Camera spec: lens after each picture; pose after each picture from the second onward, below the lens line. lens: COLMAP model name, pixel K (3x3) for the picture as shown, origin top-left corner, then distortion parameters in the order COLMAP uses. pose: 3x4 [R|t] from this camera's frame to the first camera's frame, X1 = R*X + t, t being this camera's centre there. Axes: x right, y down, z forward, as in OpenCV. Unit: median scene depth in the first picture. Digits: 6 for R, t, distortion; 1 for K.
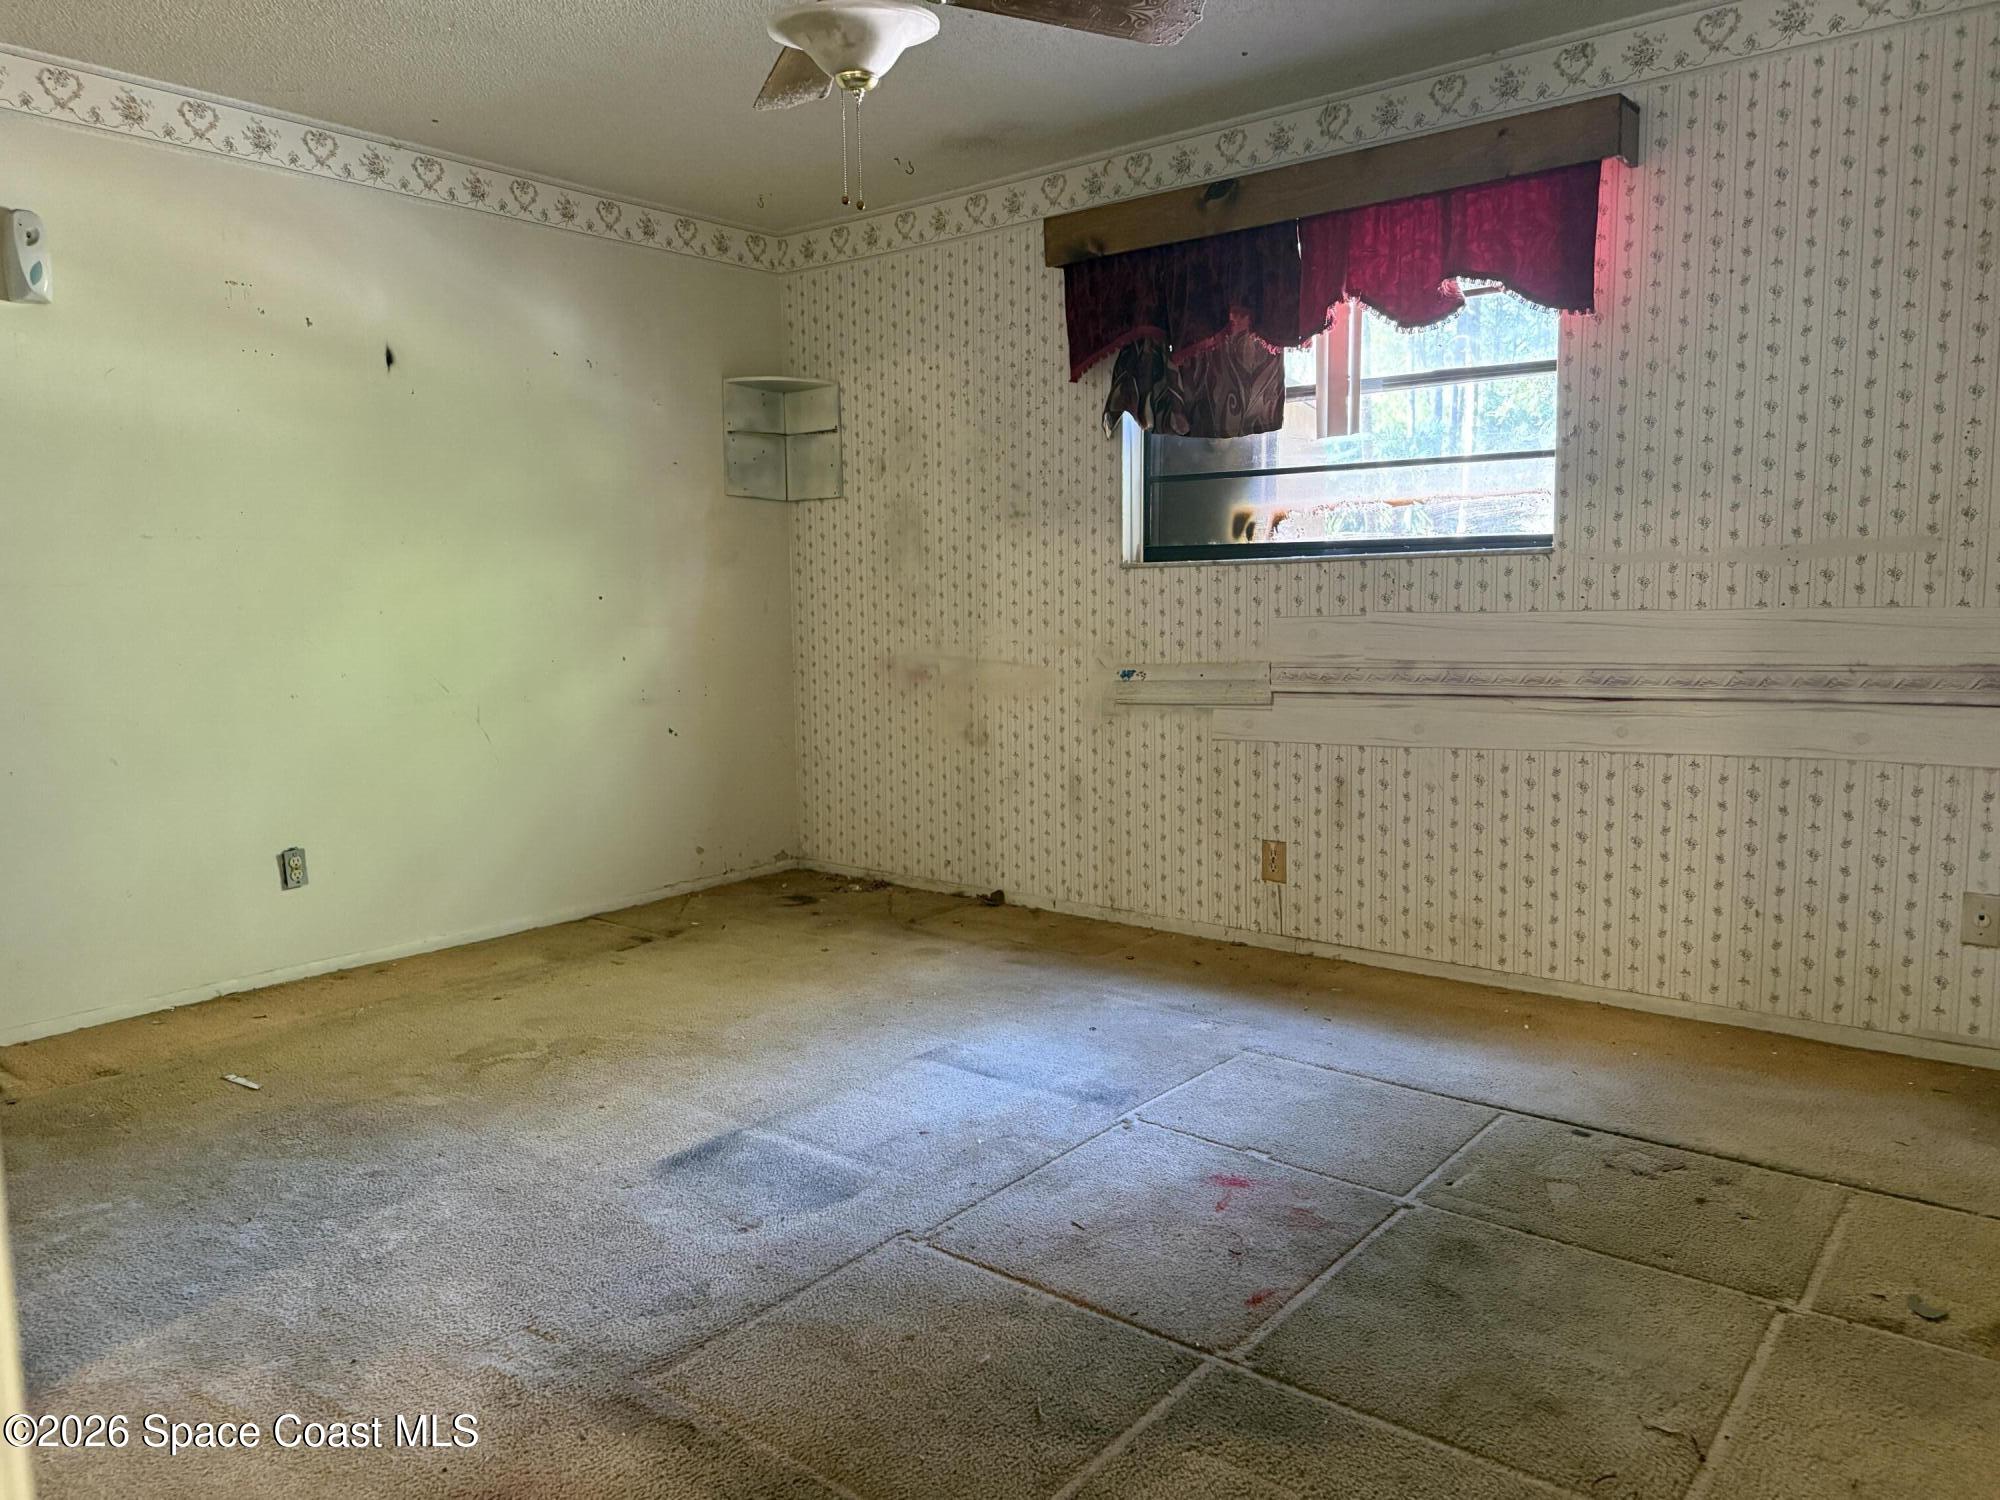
lens RADIAL K [[1420.4, 0, 995.1], [0, 1420.4, 729.7], [0, 0, 1]] dist [0.164217, -0.290246]
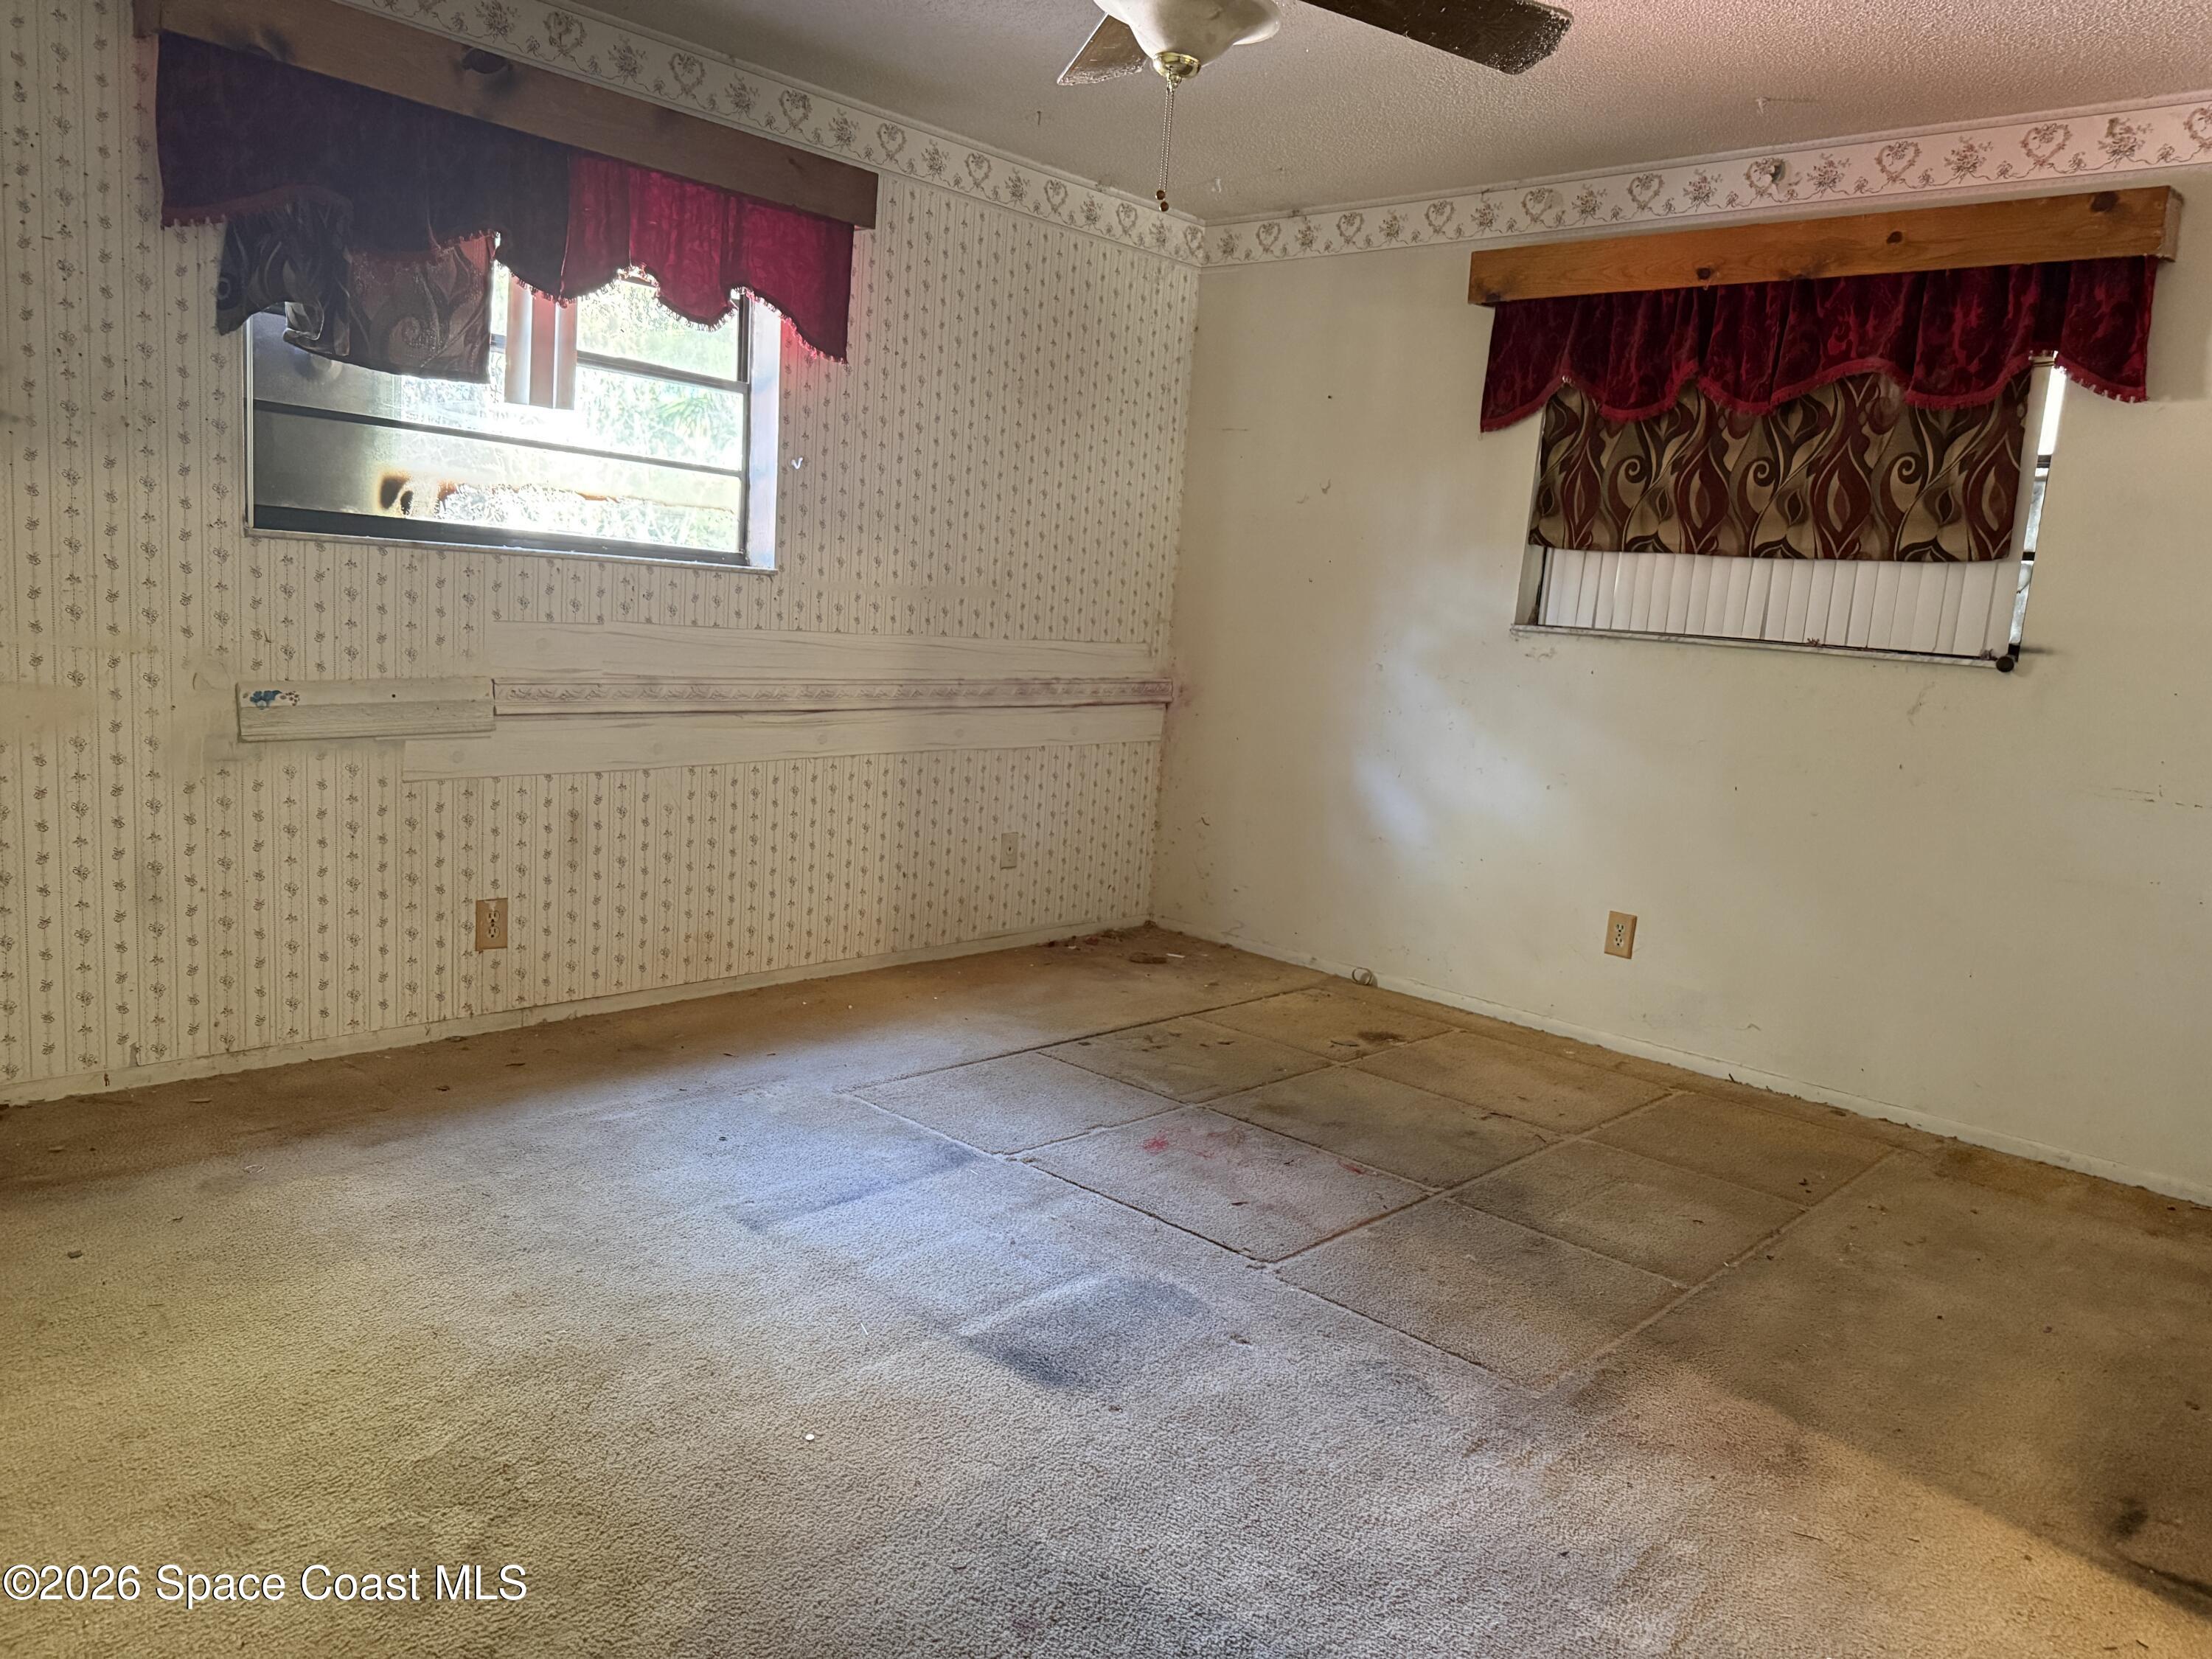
lens RADIAL K [[1573.1, 0, 1106.0], [0, 1573.1, 829.5], [0, 0, 1]] dist [0.090589, -0.145336]
pose [[0.042241, -0.122193, 0.991607, -0.737041], [0.024454, 0.992322, 0.121239, -0.067535], [-0.998808, 0.019127, 0.044905, 0.668344]]
